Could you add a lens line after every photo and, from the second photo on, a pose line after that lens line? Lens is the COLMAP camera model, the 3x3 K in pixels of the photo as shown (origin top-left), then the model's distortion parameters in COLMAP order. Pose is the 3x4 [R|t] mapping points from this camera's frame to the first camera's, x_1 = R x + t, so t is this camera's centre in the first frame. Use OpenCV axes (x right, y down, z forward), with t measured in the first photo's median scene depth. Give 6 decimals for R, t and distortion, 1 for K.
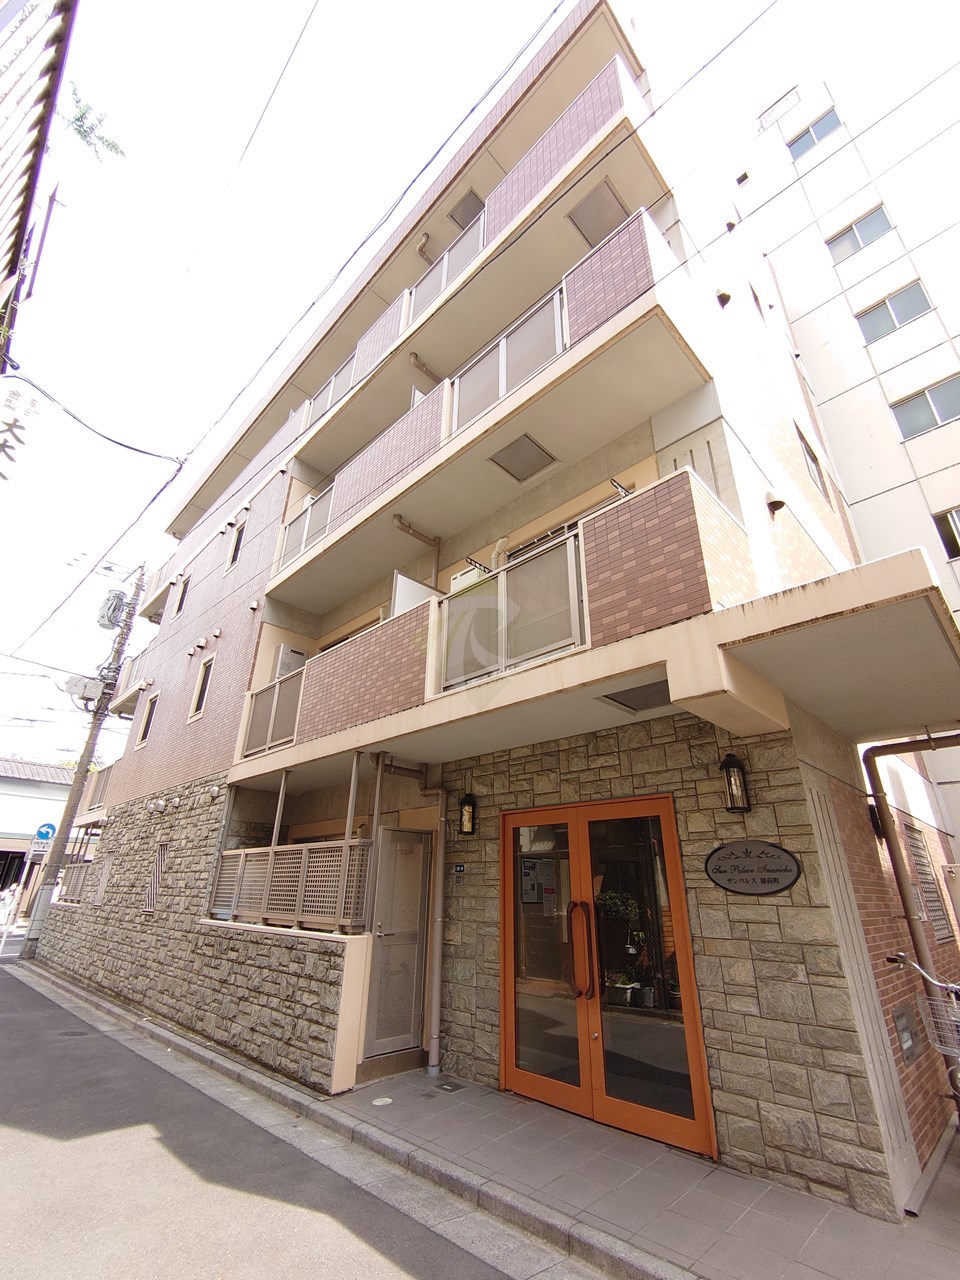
lens RADIAL K [[552.8, 0, 481.8], [0, 552.8, 647.2], [0, 0, 1]] dist [0.004498, -0.001491]
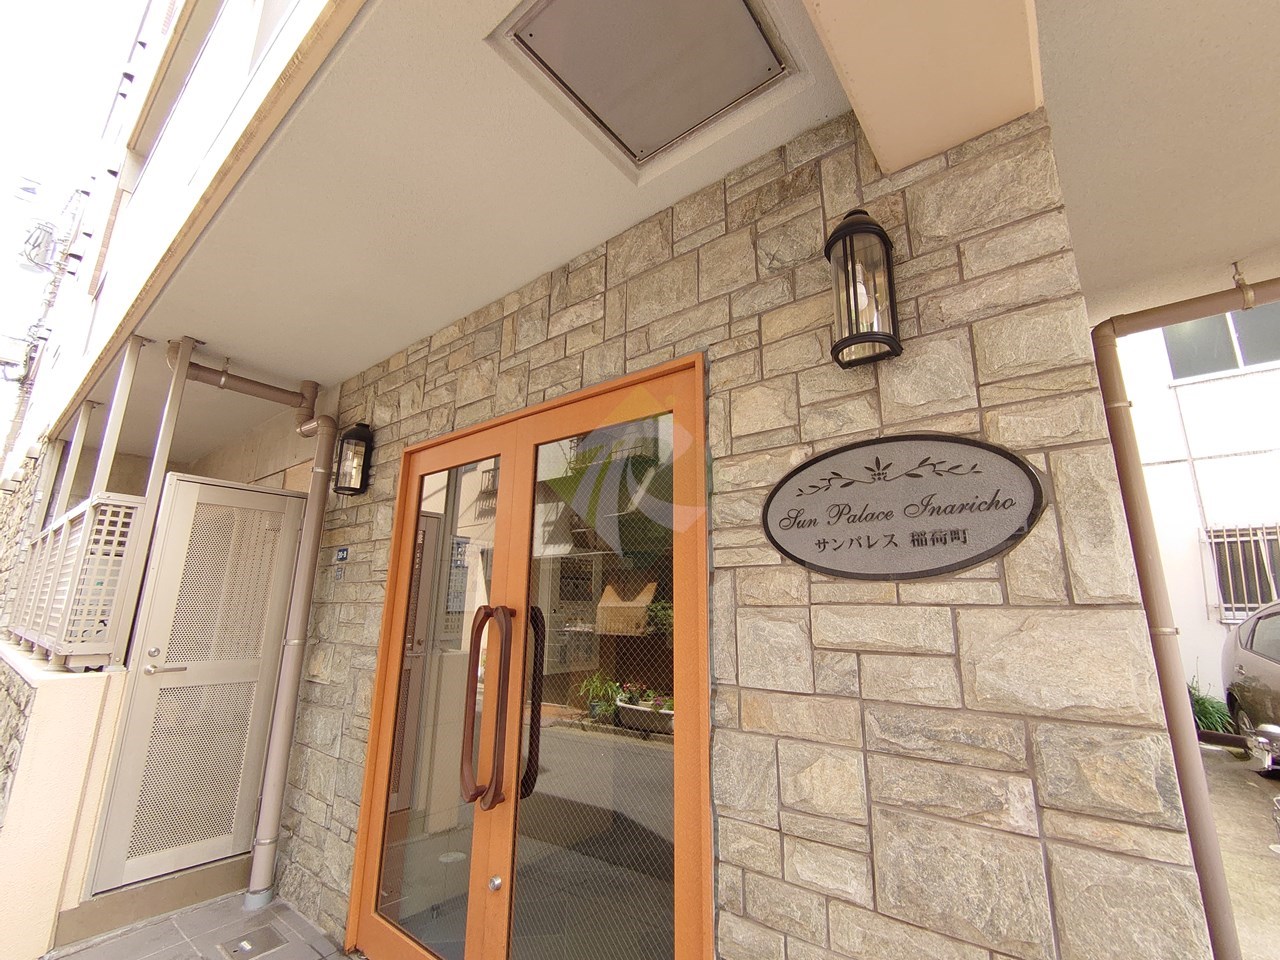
lens RADIAL K [[552.8, 0, 639.5], [0, 552.8, 479.9], [0, 0, 1]] dist [0.004498, -0.001491]
pose [[0.994136, 0.023914, 0.105459, 0.268220], [-0.042938, 0.982360, 0.182001, 0.296444], [-0.099247, -0.185462, 0.977627, 0.616718]]
